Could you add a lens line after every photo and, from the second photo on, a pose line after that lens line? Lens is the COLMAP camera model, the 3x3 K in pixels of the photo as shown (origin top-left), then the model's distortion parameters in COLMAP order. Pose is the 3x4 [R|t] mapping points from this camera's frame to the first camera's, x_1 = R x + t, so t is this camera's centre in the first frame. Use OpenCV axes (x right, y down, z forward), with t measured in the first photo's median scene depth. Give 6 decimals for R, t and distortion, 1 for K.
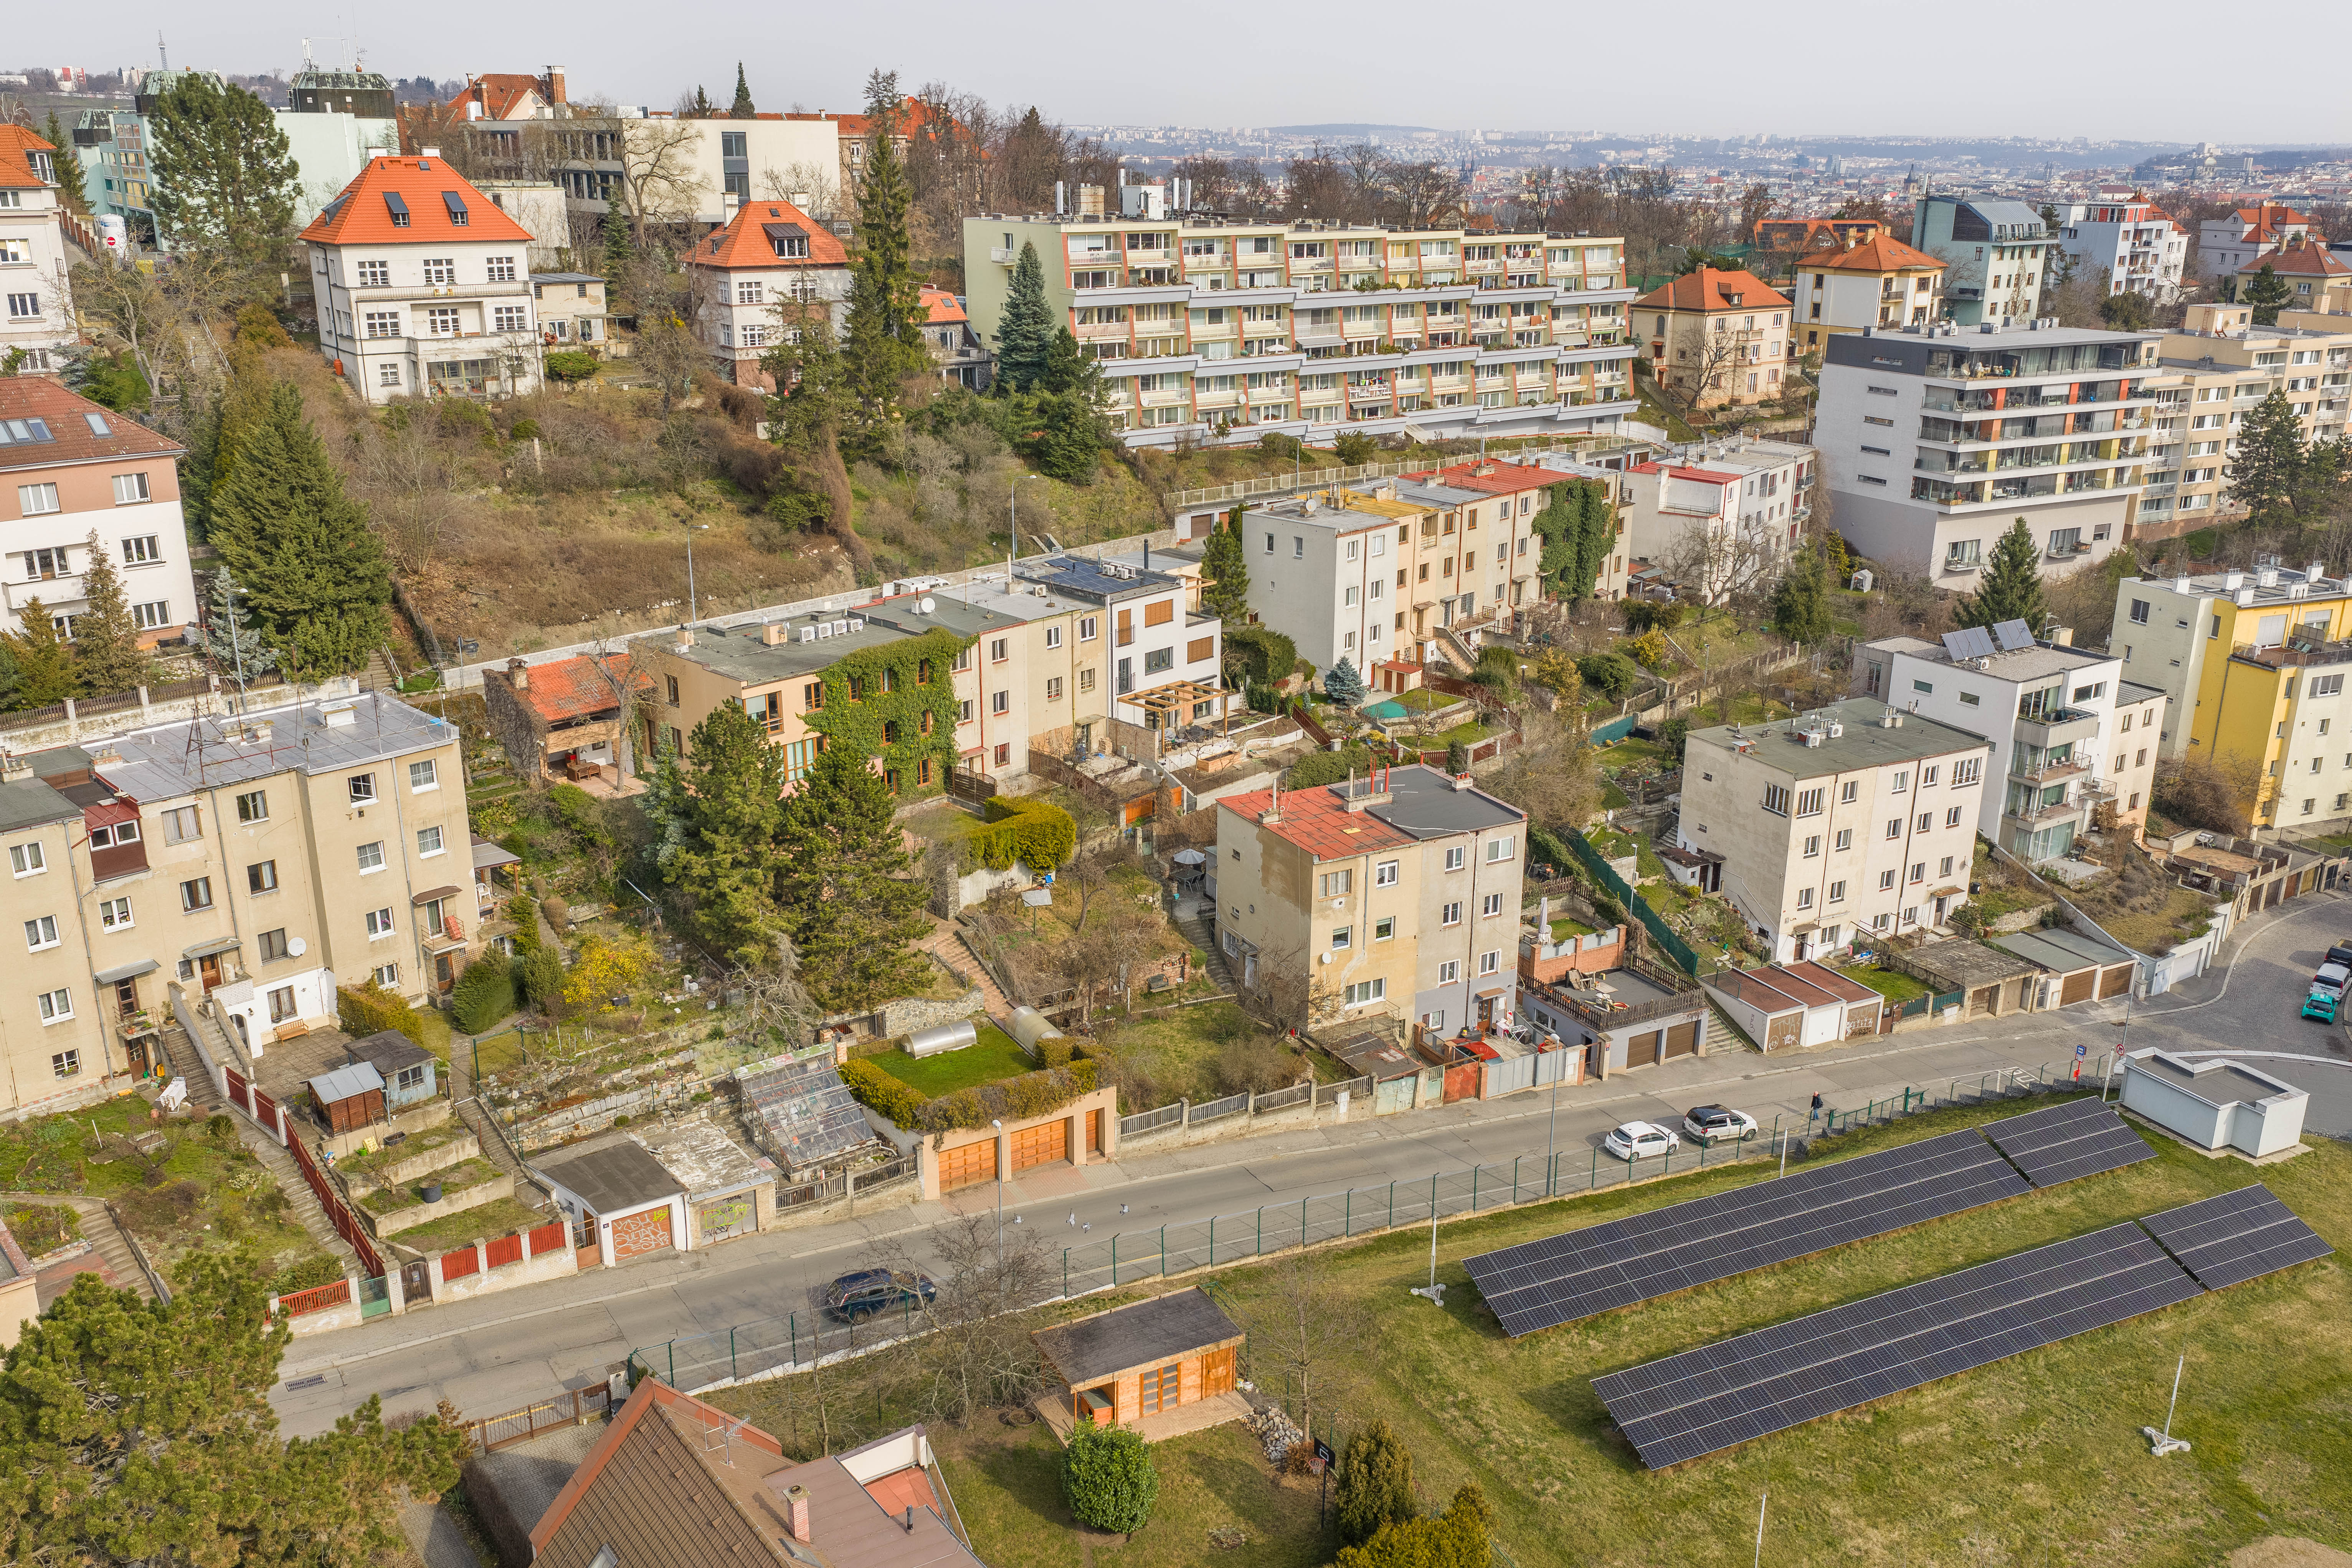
lens RADIAL K [[1947.6, 0, 1176.0], [0, 1947.6, 784.0], [0, 0, 1]] dist [0.021801, -0.046581]
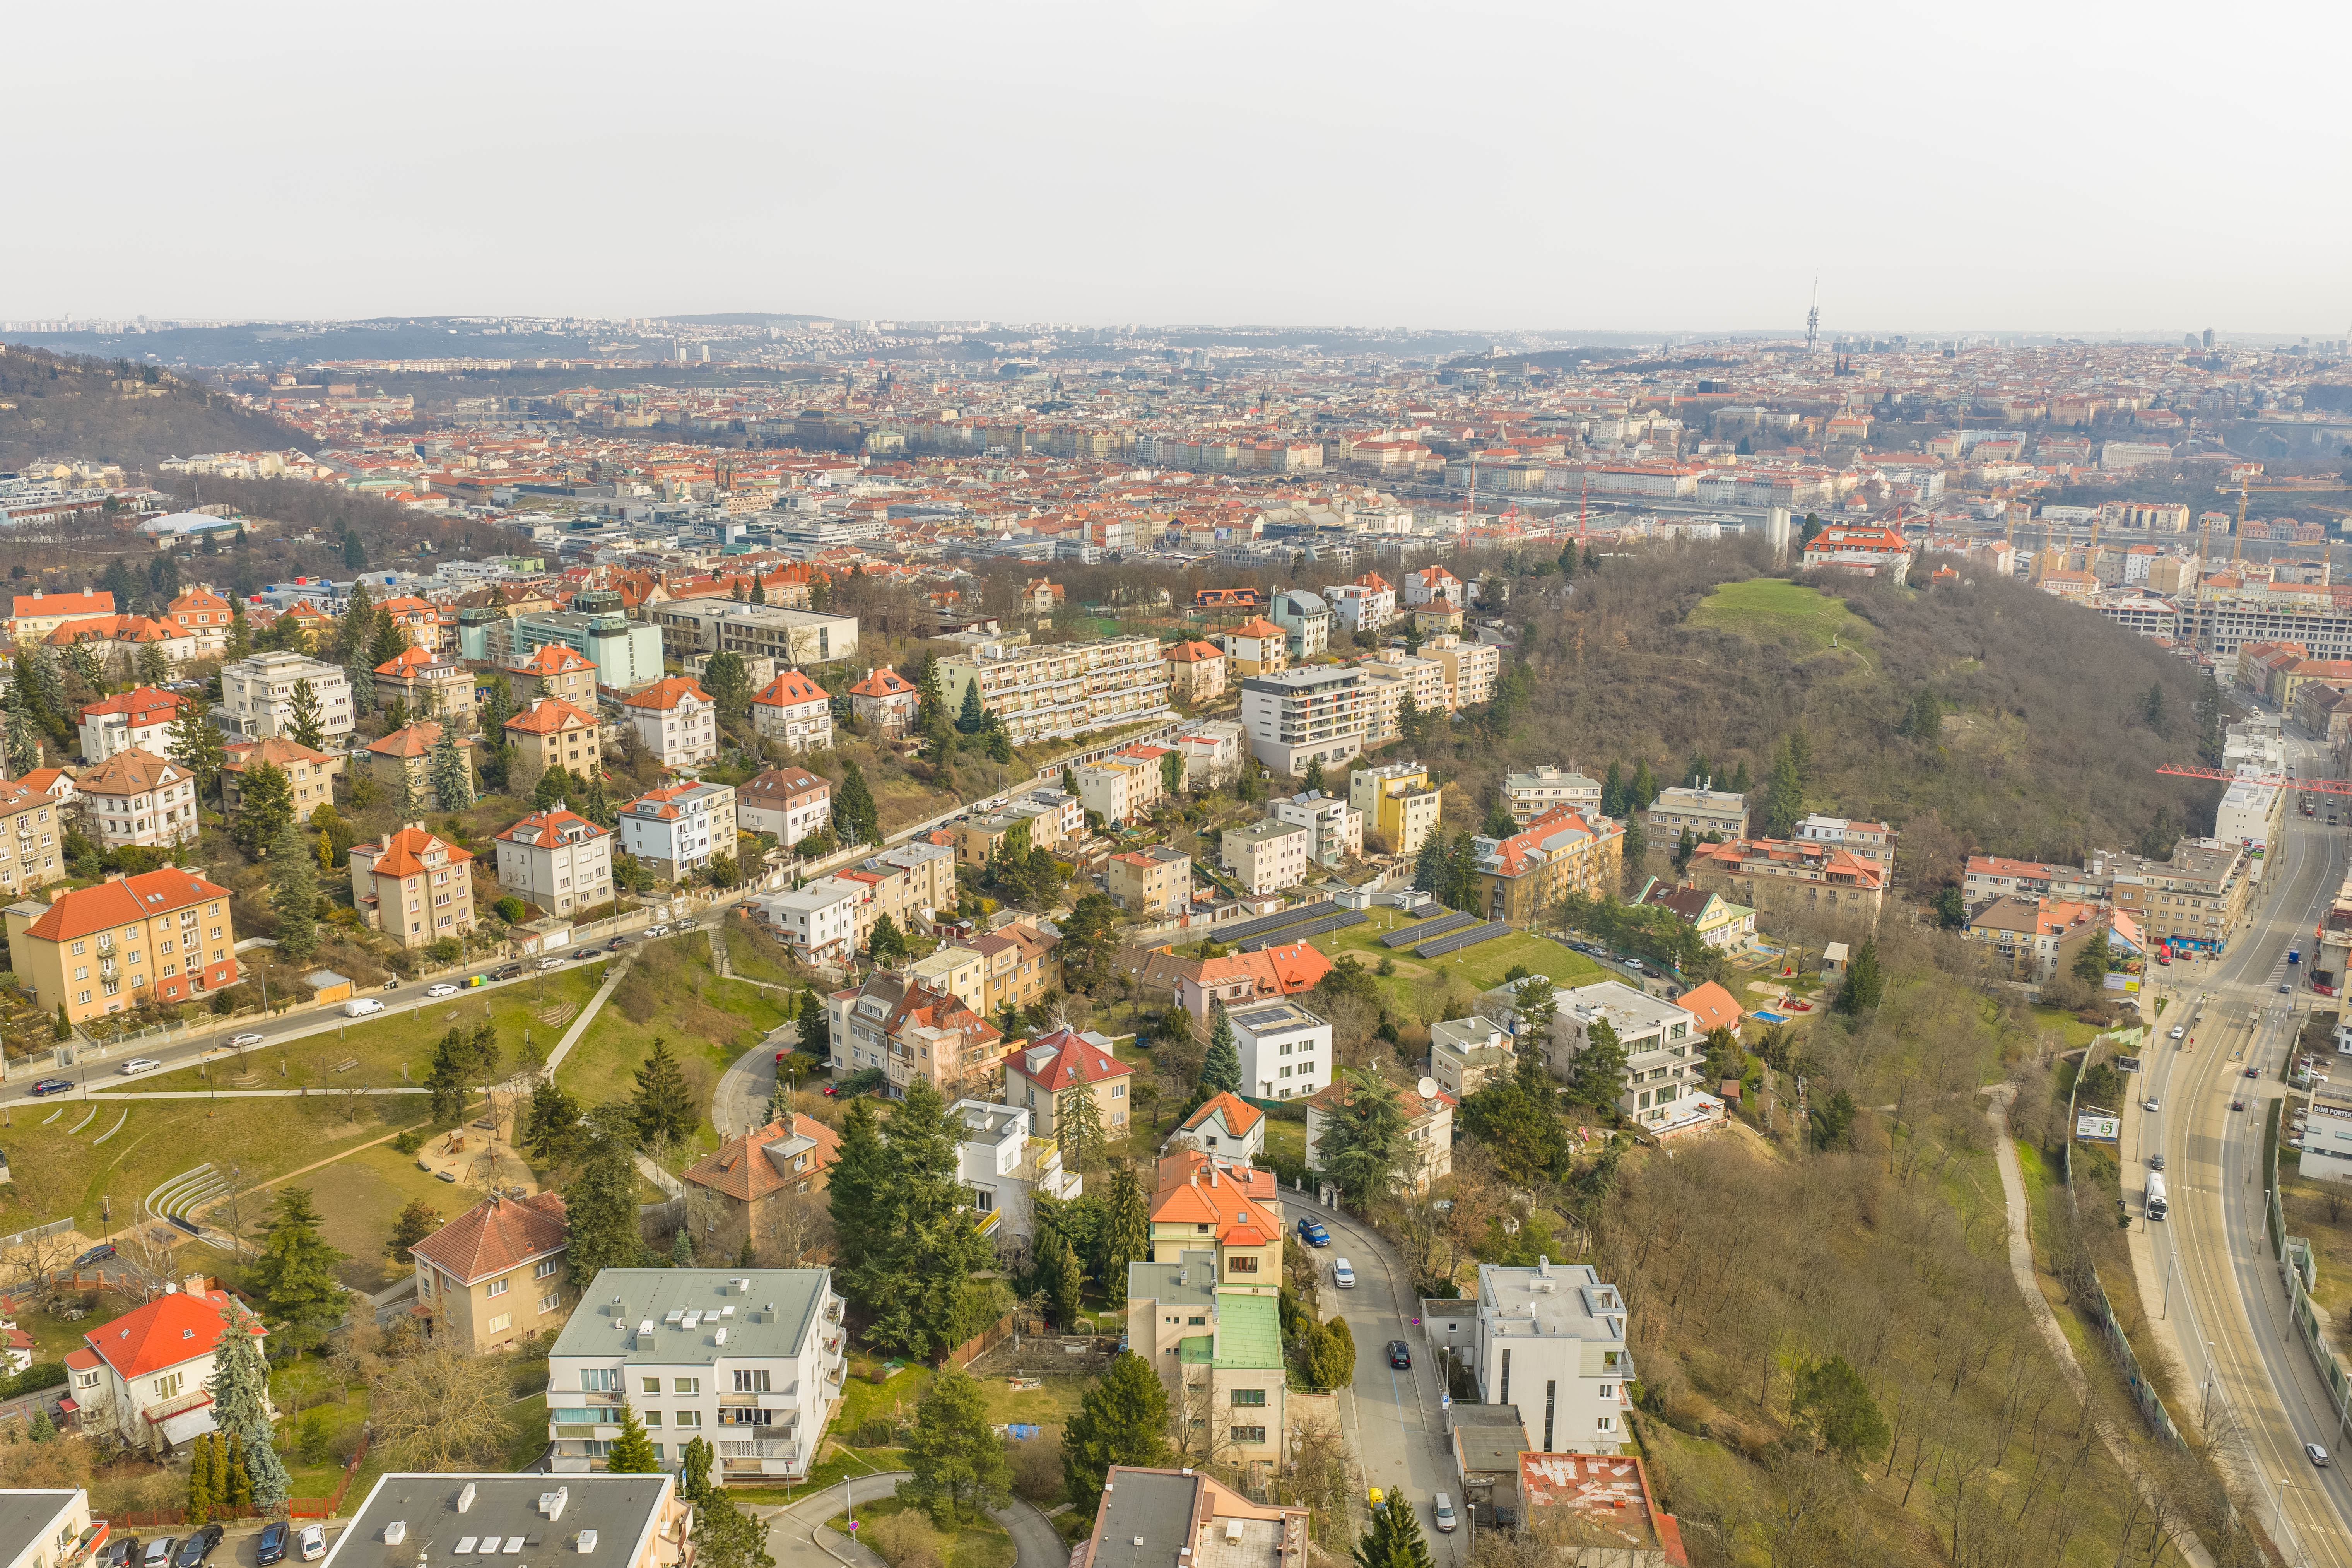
lens RADIAL K [[1947.6, 0, 1176.0], [0, 1947.6, 784.0], [0, 0, 1]] dist [0.021801, -0.046581]
pose [[0.954966, -0.067638, 0.288903, -0.723151], [0.091556, 0.993331, -0.070077, 0.111455], [-0.282237, 0.093372, 0.954790, -2.033248]]
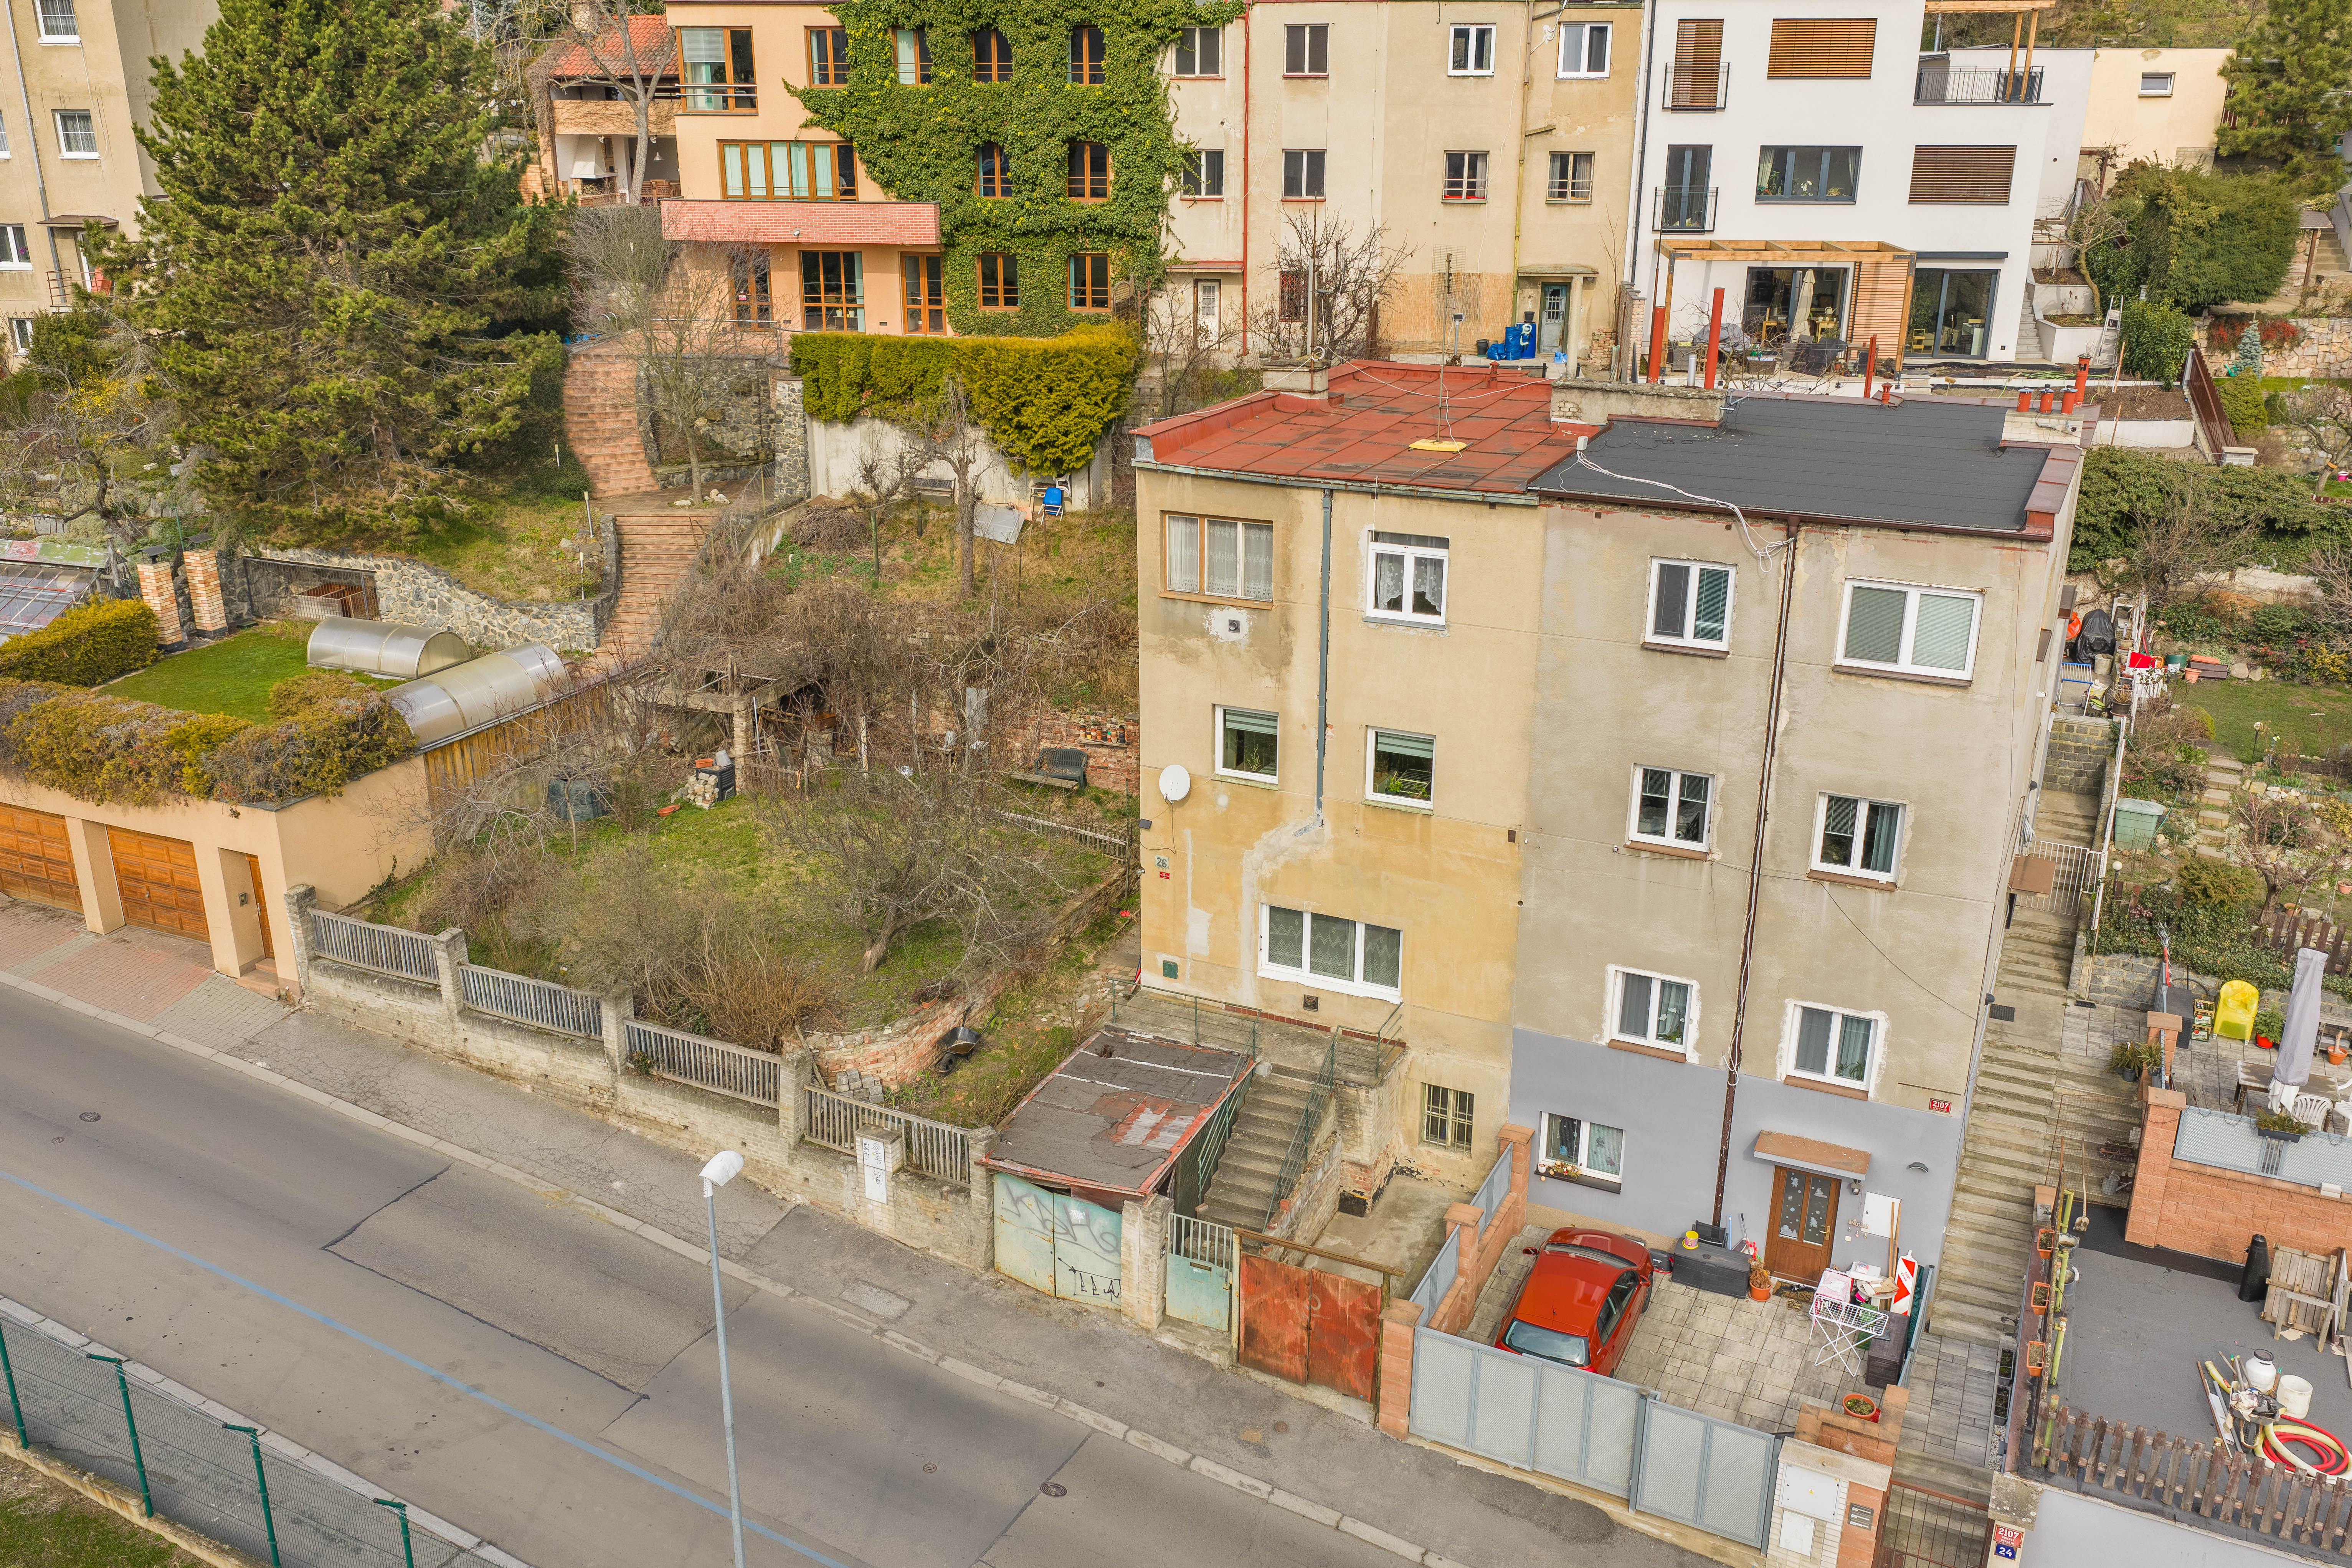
lens RADIAL K [[1947.6, 0, 1176.0], [0, 1947.6, 784.0], [0, 0, 1]] dist [0.021801, -0.046581]
pose [[0.577127, 0.272083, -0.769997, 0.245238], [-0.254095, 0.955893, 0.147322, 0.030845], [0.776119, 0.110629, 0.620806, 0.594647]]
